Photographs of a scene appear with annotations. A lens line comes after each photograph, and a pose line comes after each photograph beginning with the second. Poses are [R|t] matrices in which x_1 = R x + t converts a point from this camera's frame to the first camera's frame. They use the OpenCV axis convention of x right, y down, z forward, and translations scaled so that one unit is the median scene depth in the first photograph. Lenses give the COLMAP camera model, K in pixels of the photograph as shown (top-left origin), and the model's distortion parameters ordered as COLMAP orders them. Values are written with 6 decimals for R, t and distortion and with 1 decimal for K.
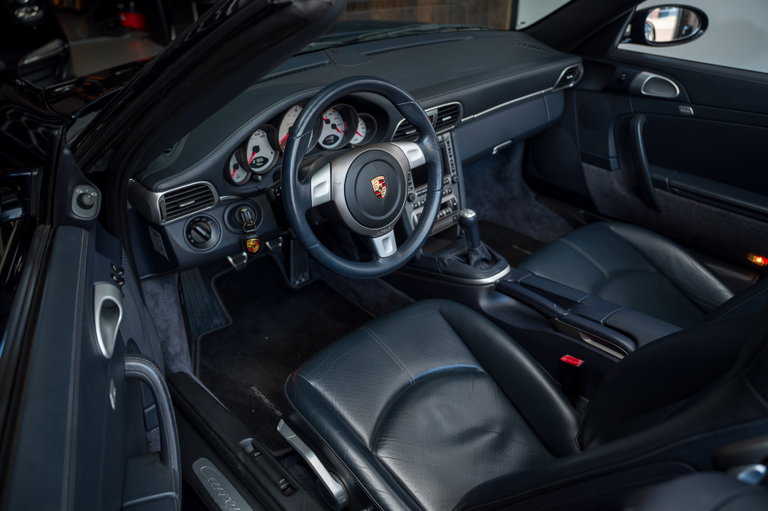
lens RADIAL K [[618.0, 0, 384.0], [0, 618.0, 255.5], [0, 0, 1]] dist [0.009751, 0.007621]
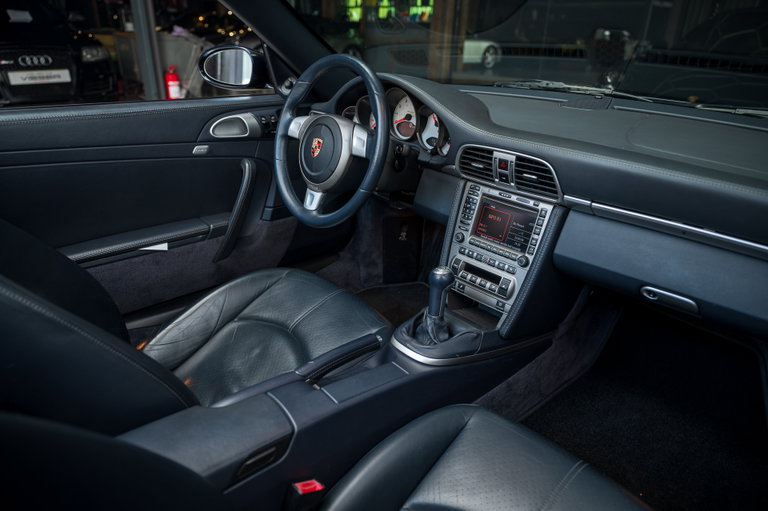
lens RADIAL K [[505.2, 0, 384.0], [0, 505.2, 255.5], [0, 0, 1]] dist [-0.000931, -0.000691]
pose [[-0.005882, 0.416826, -0.908967, 0.712680], [-0.532611, 0.768016, 0.355636, -0.272790], [0.846339, 0.486218, 0.217489, 0.757457]]
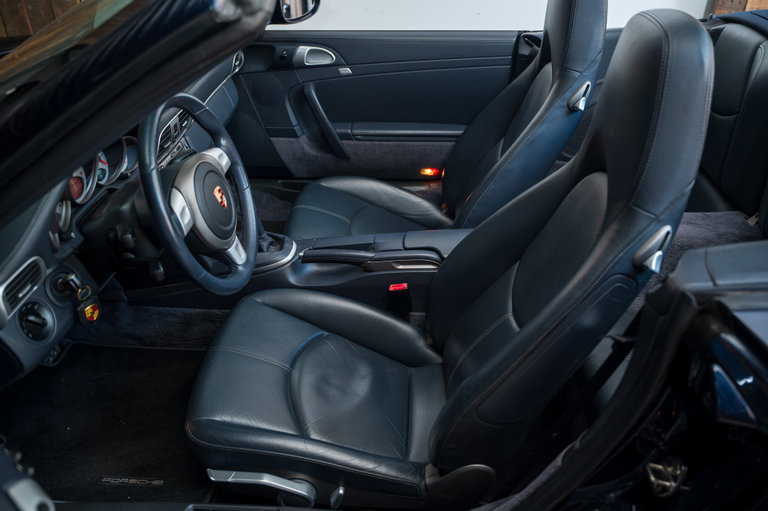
lens RADIAL K [[618.0, 0, 384.0], [0, 618.0, 255.5], [0, 0, 1]] dist [0.009751, 0.007621]
pose [[0.710912, -0.369088, 0.598647, -0.337639], [0.358315, 0.922542, 0.143271, -0.055406], [-0.605156, 0.112651, 0.788096, 0.059486]]
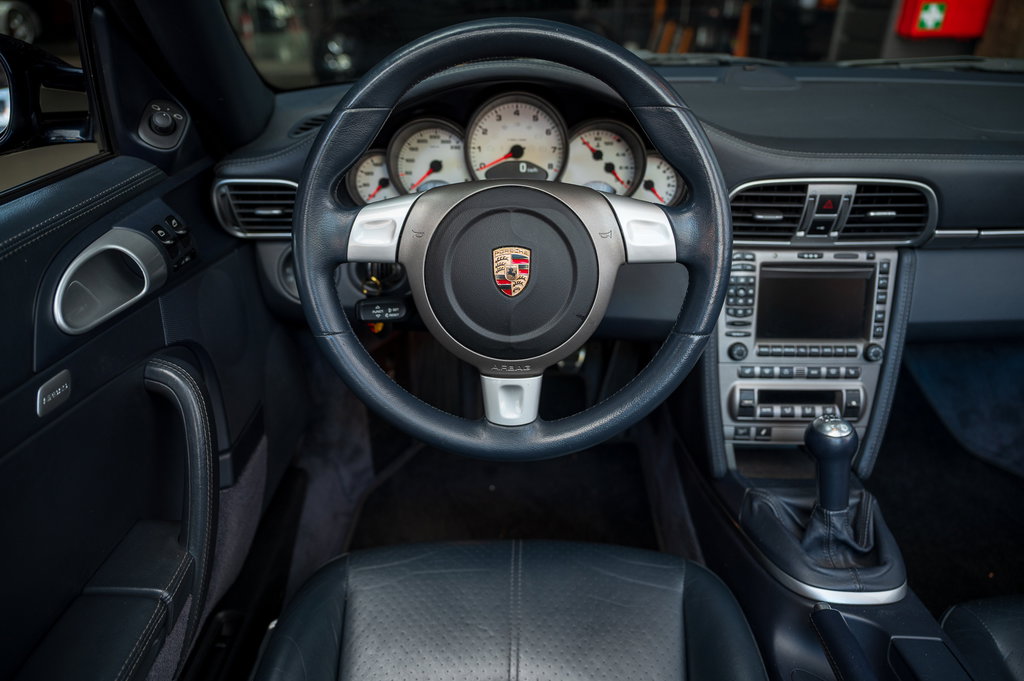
lens RADIAL K [[673.6, 0, 512.0], [0, 673.6, 340.5], [0, 0, 1]] dist [-0.000931, -0.000691]
pose [[0.729944, 0.325145, -0.601218, 0.228009], [-0.359536, 0.930735, 0.066835, -0.073060], [0.581305, 0.167373, 0.796285, 0.471706]]
